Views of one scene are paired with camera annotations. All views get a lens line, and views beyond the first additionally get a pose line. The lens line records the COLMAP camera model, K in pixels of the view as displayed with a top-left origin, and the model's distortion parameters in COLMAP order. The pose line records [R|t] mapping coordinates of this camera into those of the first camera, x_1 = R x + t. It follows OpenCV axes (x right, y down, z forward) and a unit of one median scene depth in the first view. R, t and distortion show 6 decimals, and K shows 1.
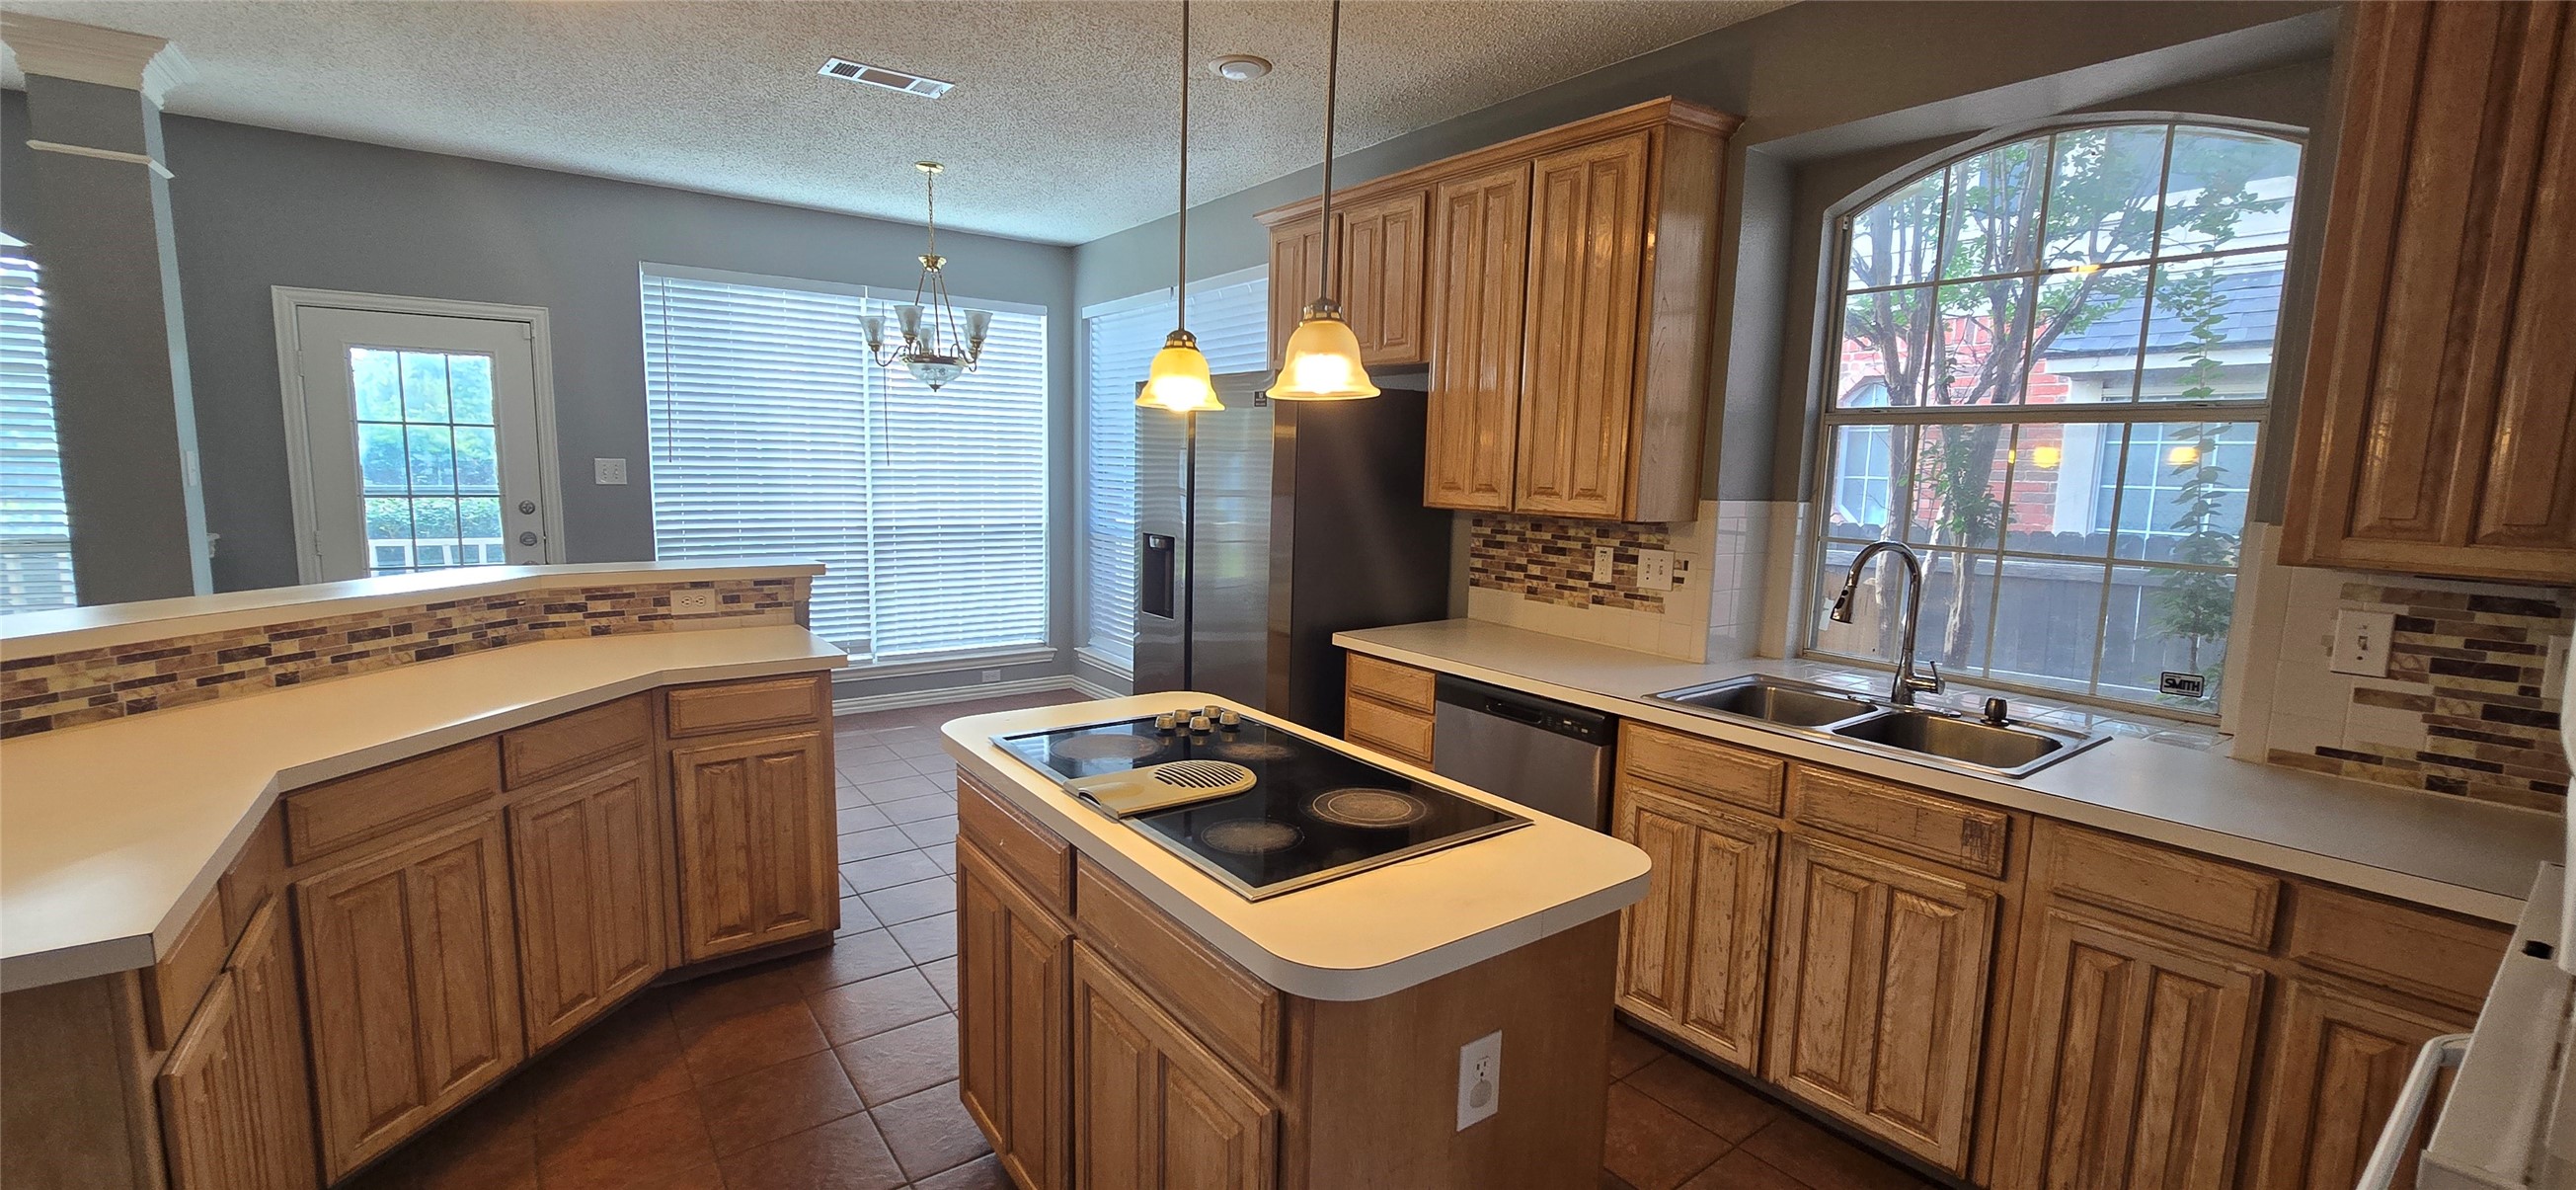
lens RADIAL K [[1055.1, 0, 1298.1], [0, 1055.1, 594.5], [0, 0, 1]] dist [0.004292, -0.000282]
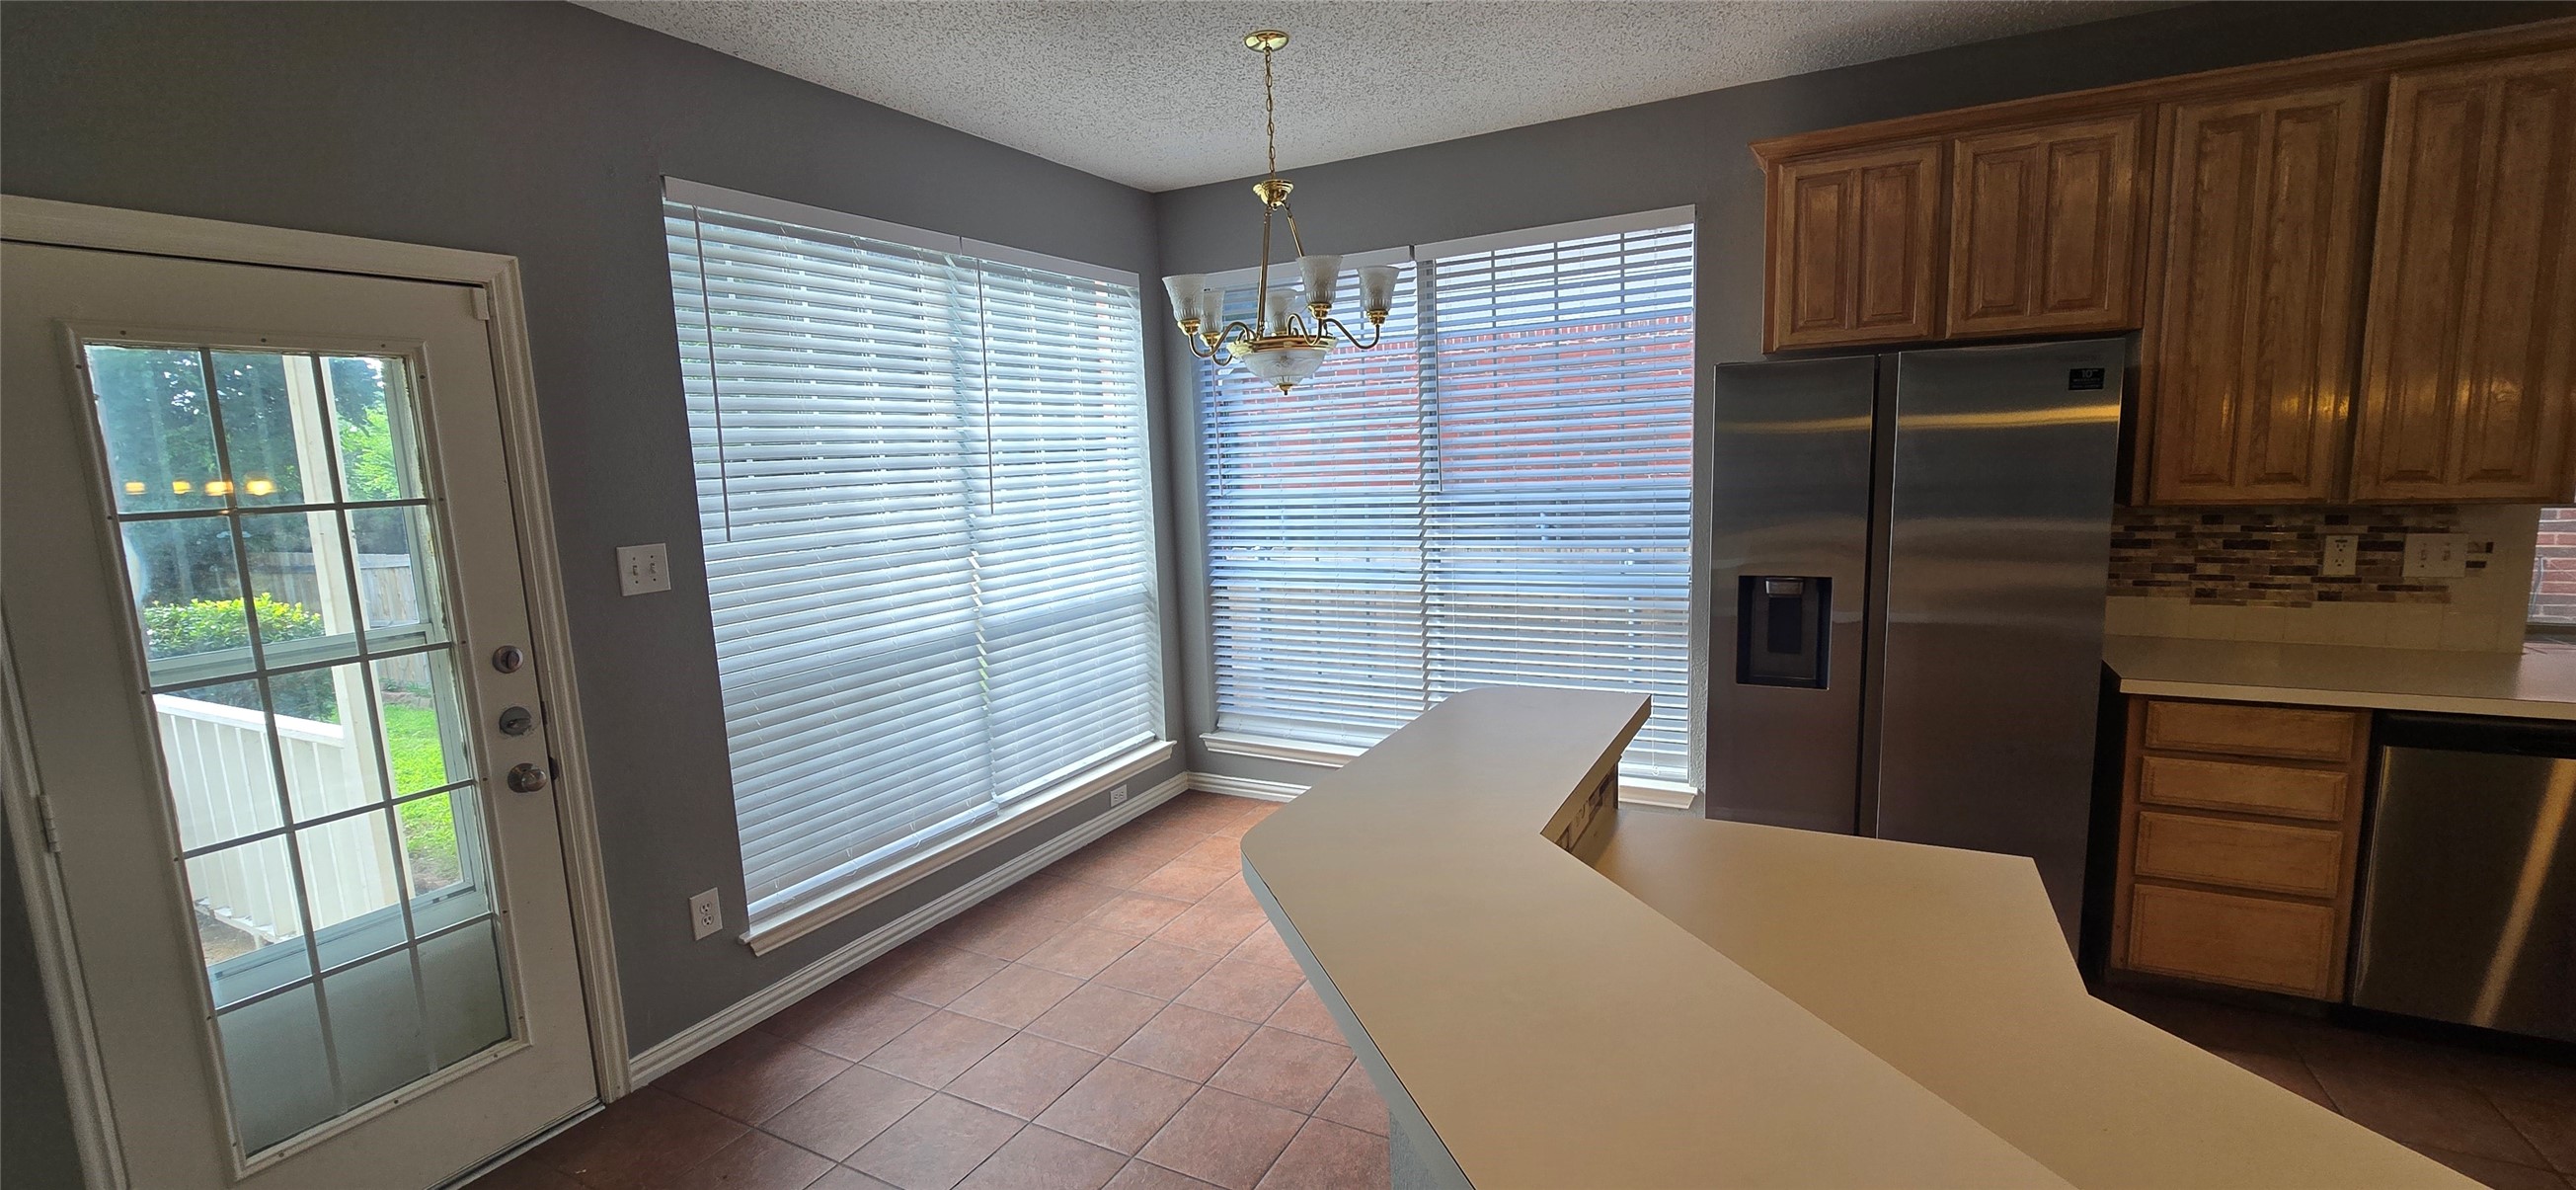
lens RADIAL K [[1055.1, 0, 1301.2], [0, 1055.1, 589.0], [0, 0, 1]] dist [0.004292, -0.000282]
pose [[0.900476, -0.115486, 0.419293, -0.860740], [0.114251, 0.993053, 0.028150, -0.124188], [-0.419631, 0.022556, 0.907415, 0.567112]]
